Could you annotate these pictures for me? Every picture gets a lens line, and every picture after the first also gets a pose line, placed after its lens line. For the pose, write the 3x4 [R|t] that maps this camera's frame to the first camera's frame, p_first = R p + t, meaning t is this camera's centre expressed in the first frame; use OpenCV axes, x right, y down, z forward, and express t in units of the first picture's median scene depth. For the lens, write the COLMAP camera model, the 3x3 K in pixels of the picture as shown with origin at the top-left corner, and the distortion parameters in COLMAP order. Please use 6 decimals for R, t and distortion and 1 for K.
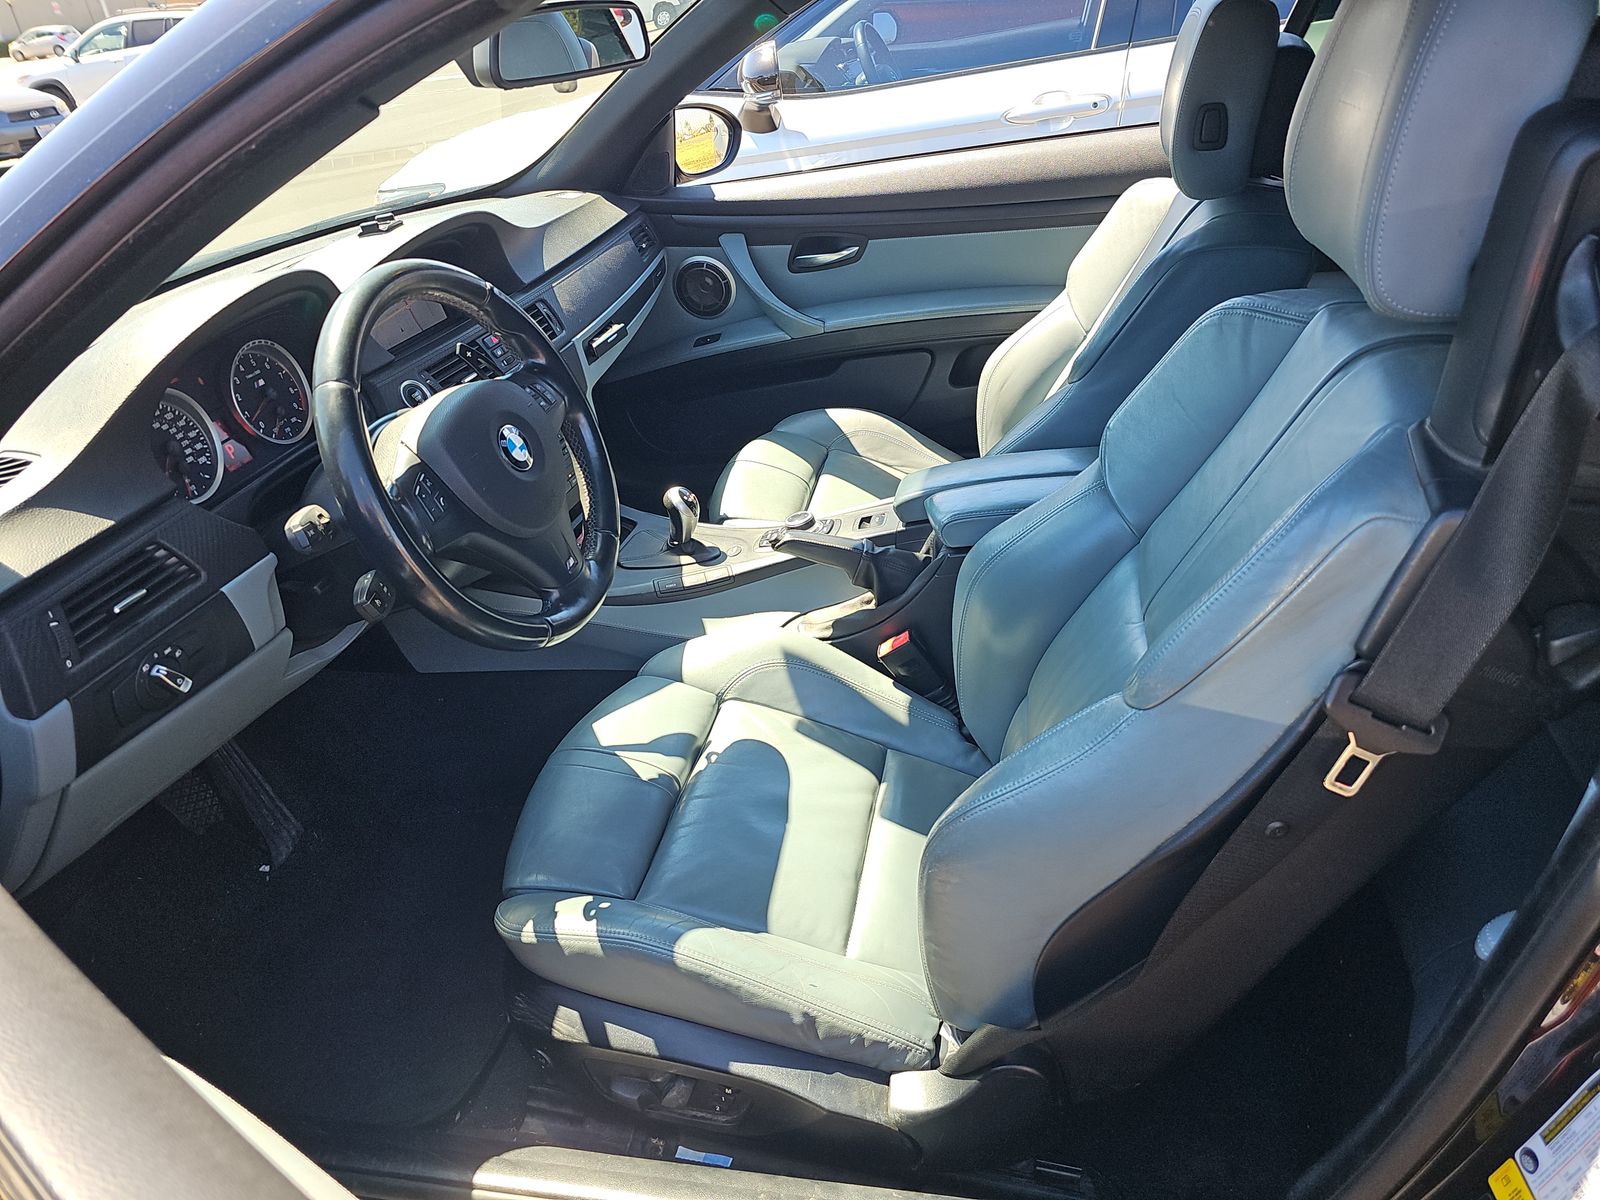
lens RADIAL K [[1069.8, 0, 801.3], [0, 1069.8, 598.5], [0, 0, 1]] dist [0.025680, -0.036570]
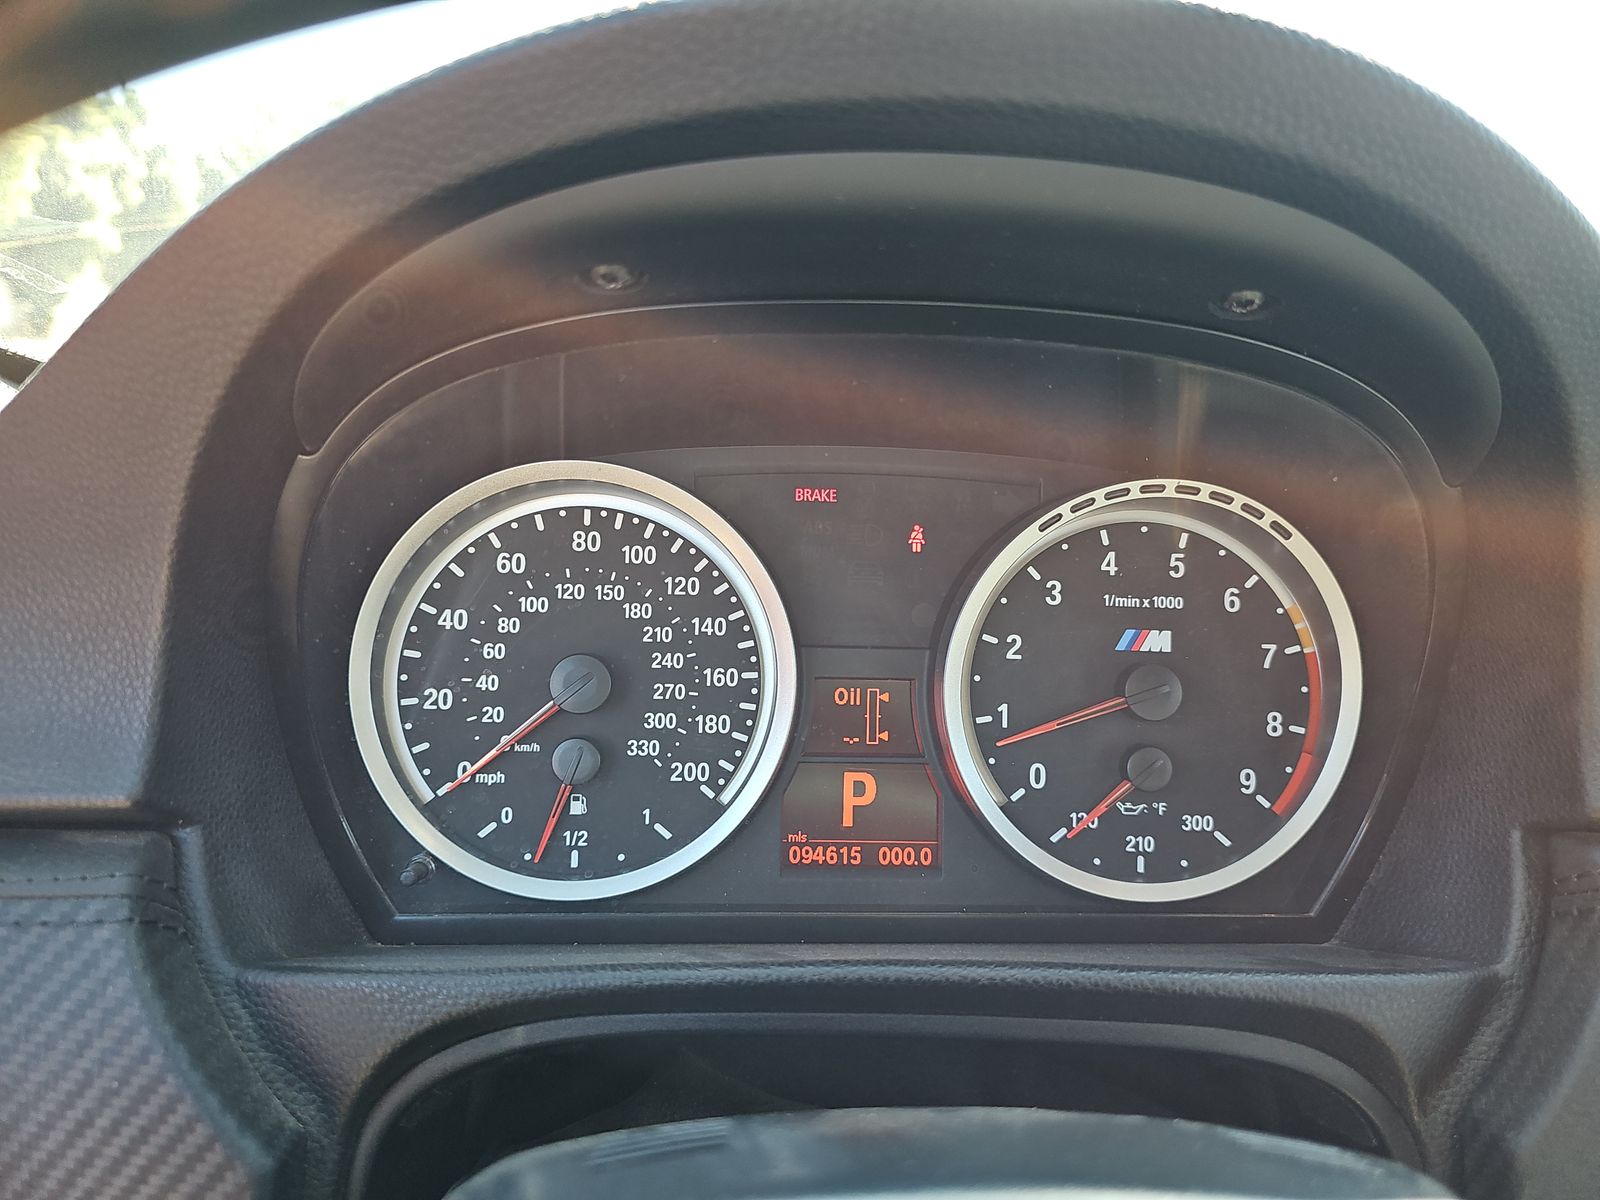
lens RADIAL K [[1069.8, 0, 816.5], [0, 1069.8, 601.1], [0, 0, 1]] dist [0.025680, -0.036570]
pose [[0.264572, 0.314143, -0.911765, -0.319631], [-0.534628, 0.834646, 0.132436, -0.216612], [0.802605, 0.452416, 0.388774, 0.902161]]
